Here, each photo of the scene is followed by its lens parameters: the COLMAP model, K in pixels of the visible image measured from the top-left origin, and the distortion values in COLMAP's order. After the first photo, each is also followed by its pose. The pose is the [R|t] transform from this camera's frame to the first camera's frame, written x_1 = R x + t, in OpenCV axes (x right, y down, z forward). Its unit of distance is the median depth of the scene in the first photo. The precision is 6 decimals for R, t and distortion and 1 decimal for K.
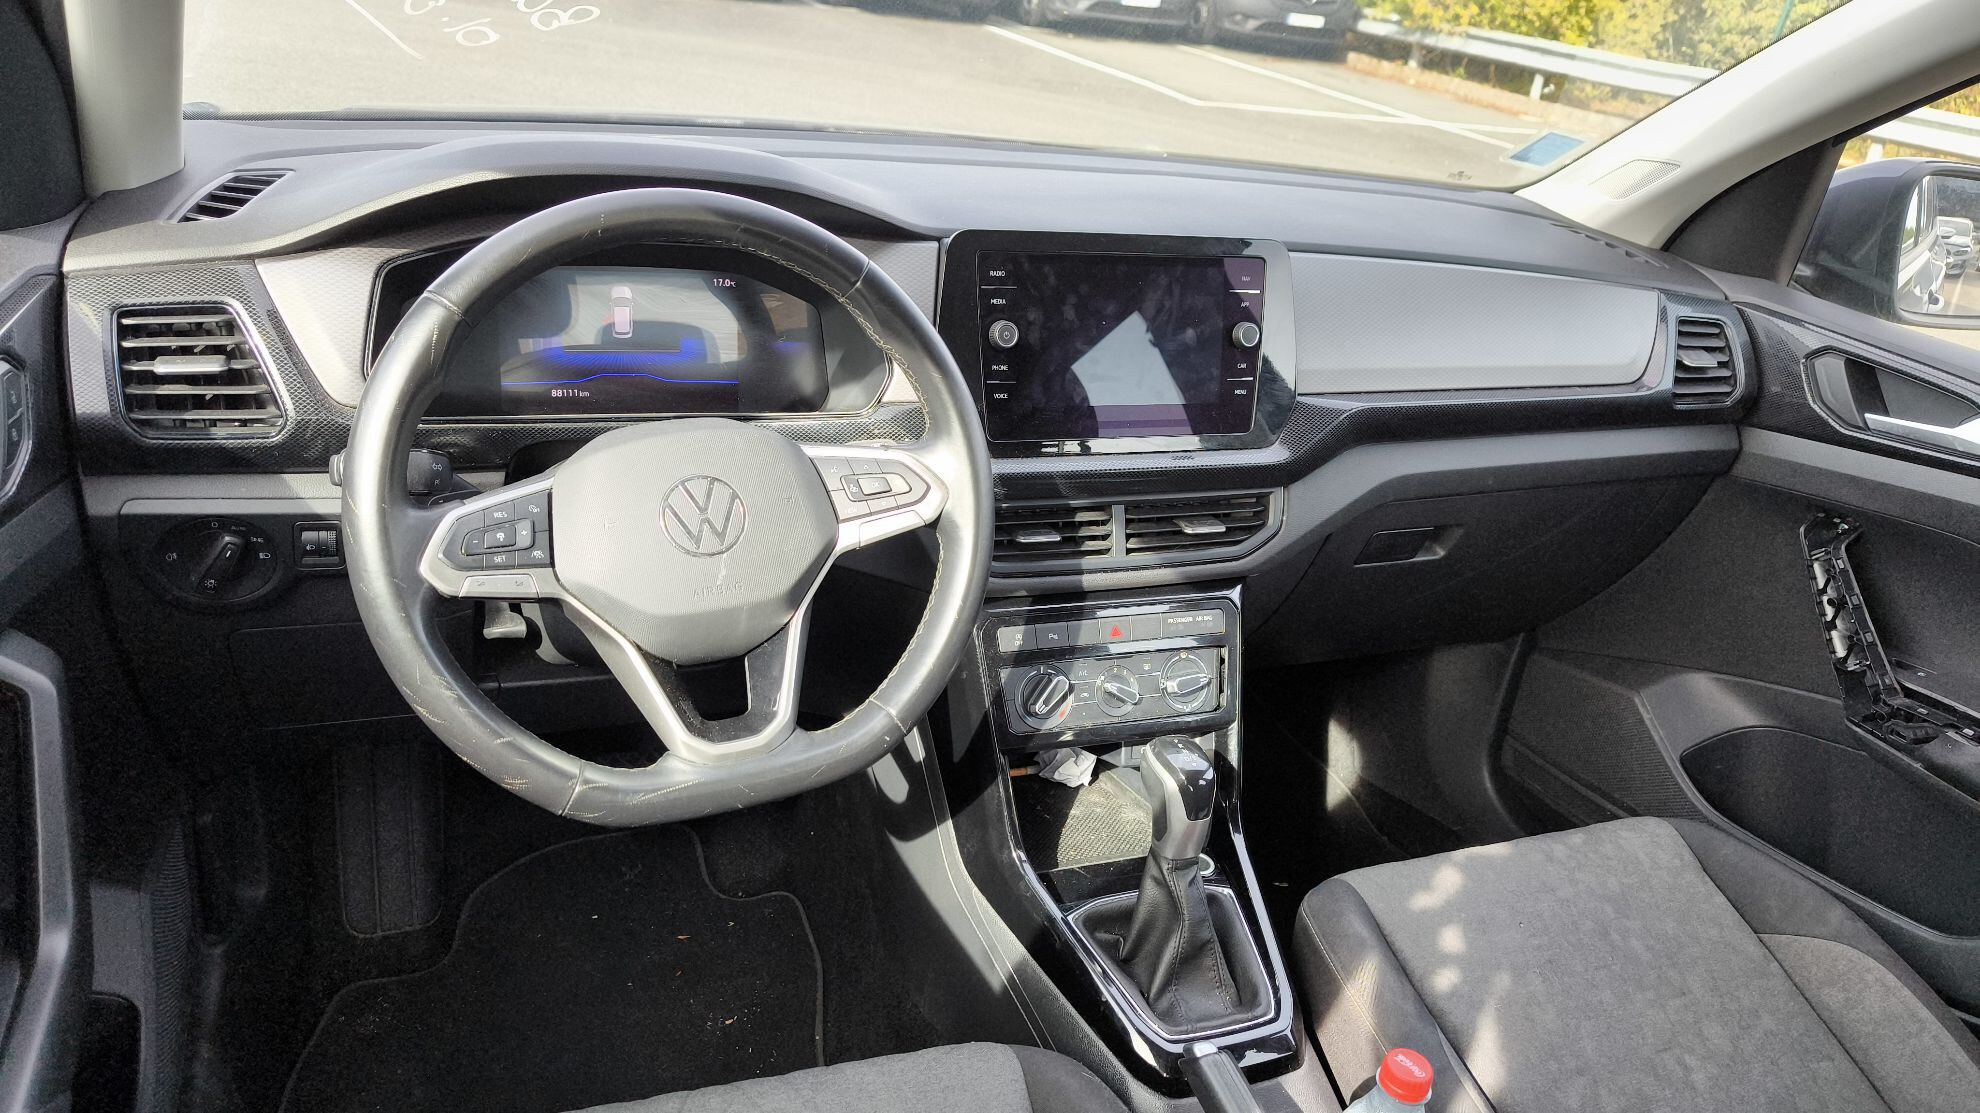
lens RADIAL K [[1404.2, 0, 992.3], [0, 1404.2, 562.8], [0, 0, 1]] dist [0.045714, -0.060118]
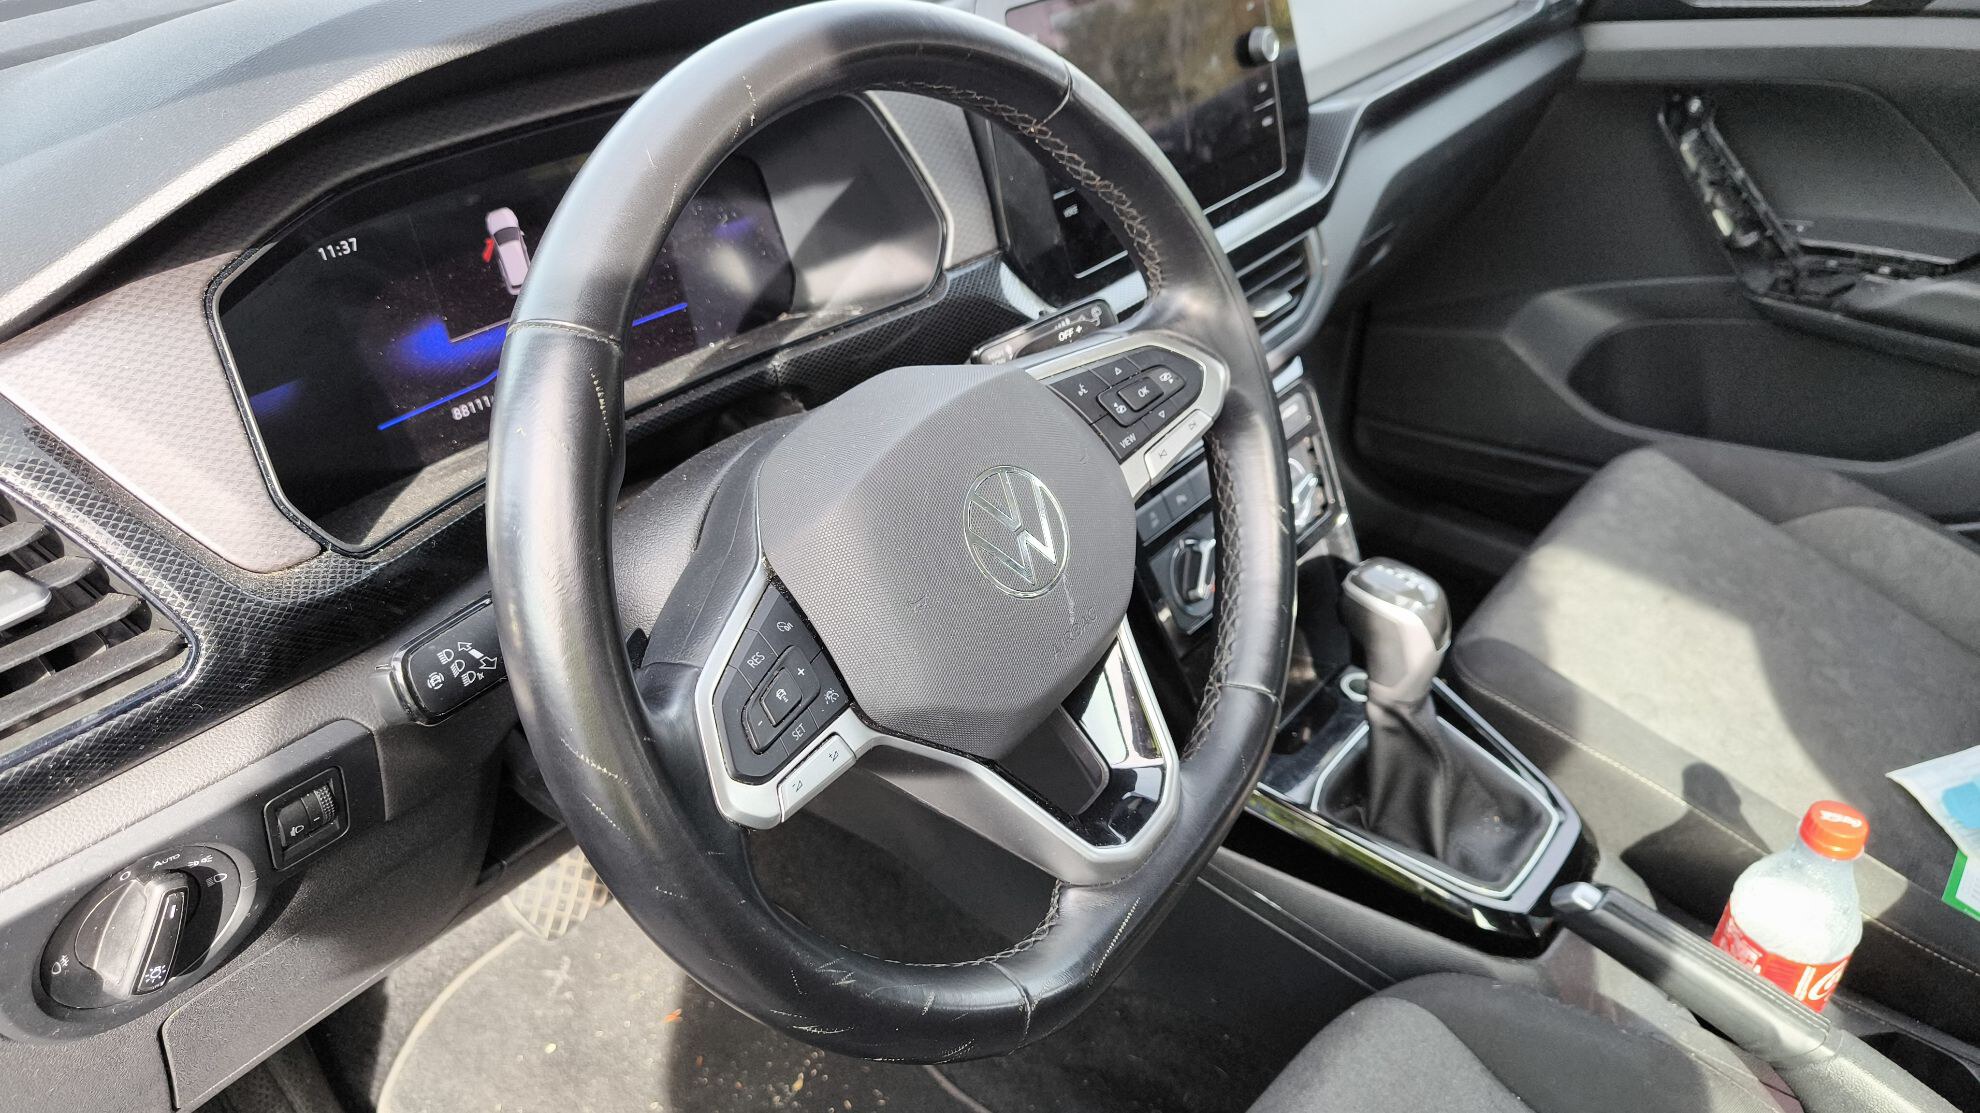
lens RADIAL K [[1404.2, 0, 992.3], [0, 1404.2, 562.8], [0, 0, 1]] dist [0.045714, -0.060118]
pose [[0.867481, -0.363943, 0.339150, -0.261959], [0.295971, 0.925542, 0.236164, -0.104074], [-0.399848, -0.104490, 0.910606, 0.263217]]
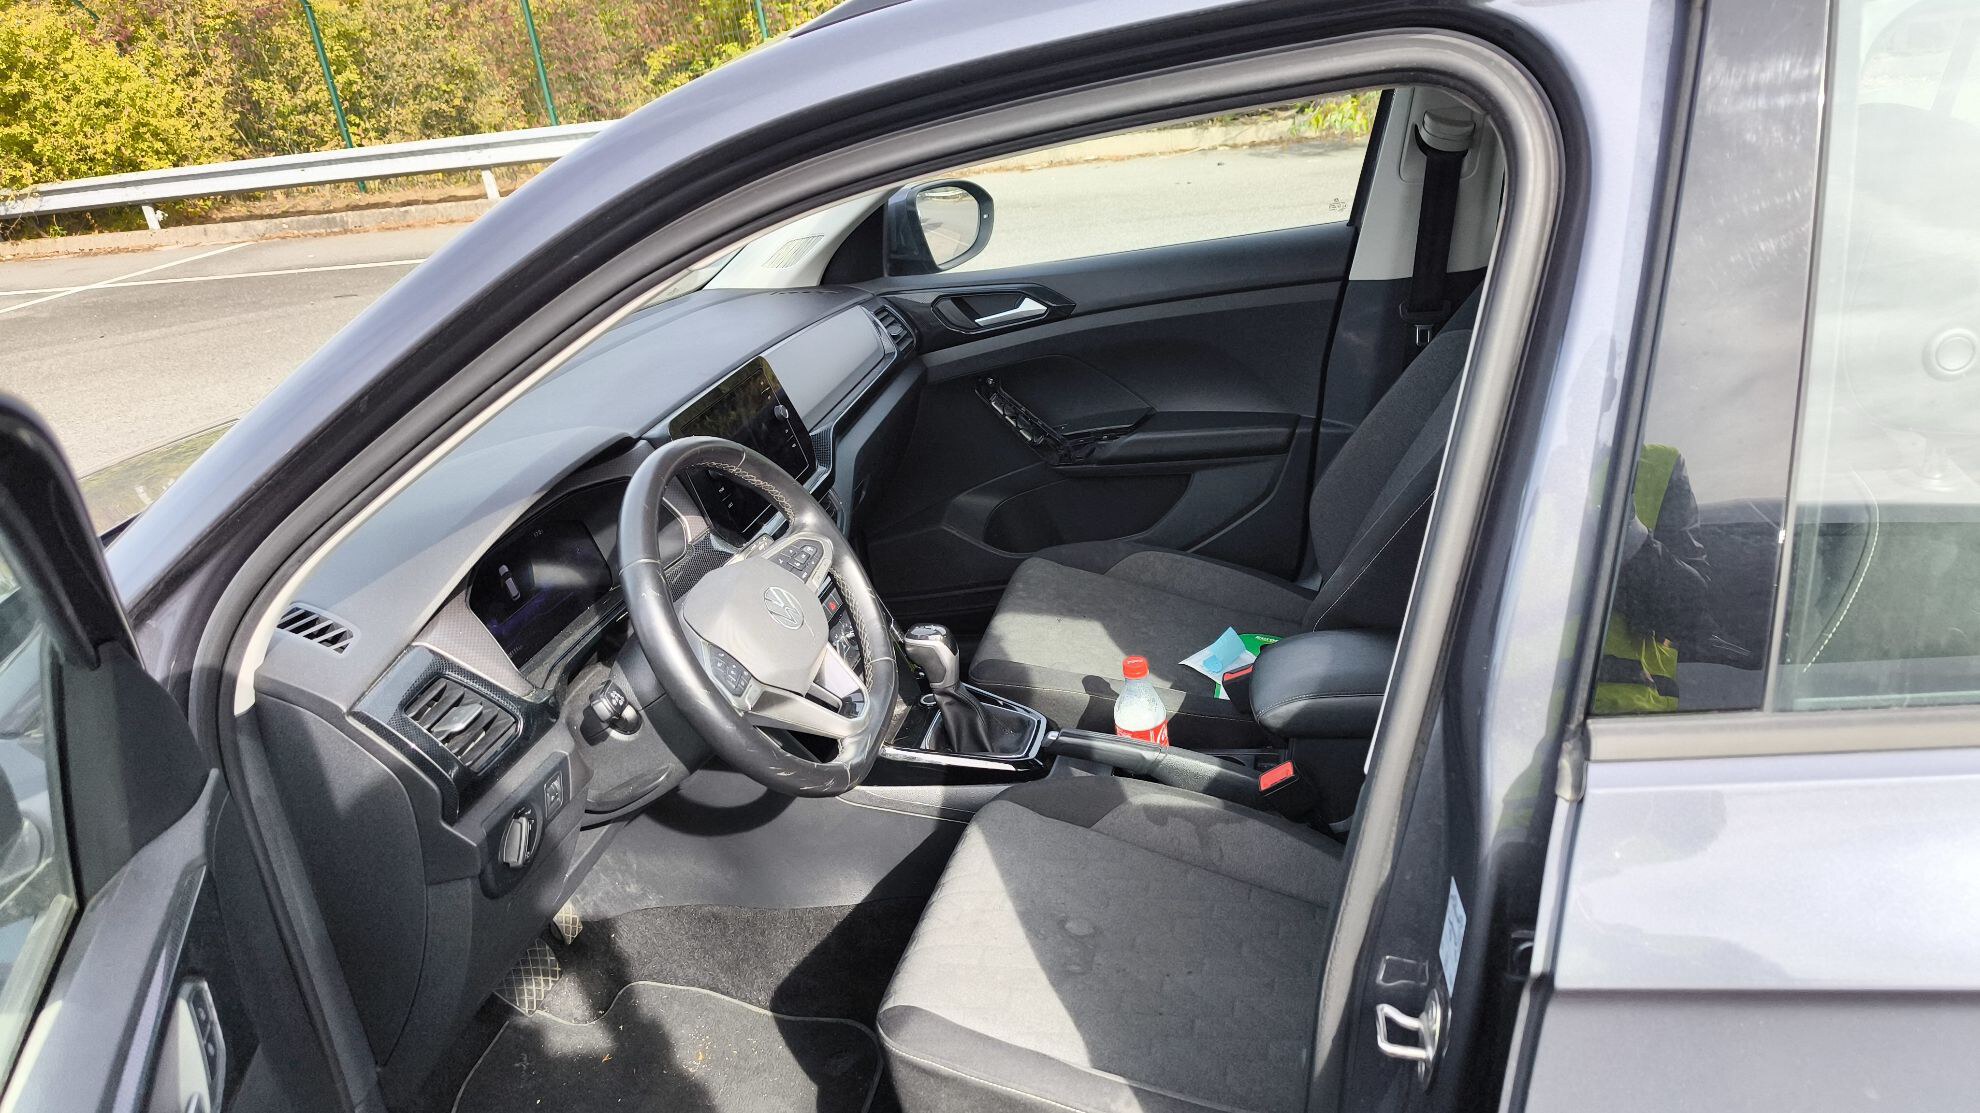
lens RADIAL K [[1404.2, 0, 992.3], [0, 1404.2, 562.8], [0, 0, 1]] dist [0.045714, -0.060118]
pose [[0.551280, -0.490088, 0.675207, -0.715449], [0.516905, 0.835884, 0.184680, -0.157712], [-0.654904, 0.247207, 0.714135, -0.228970]]
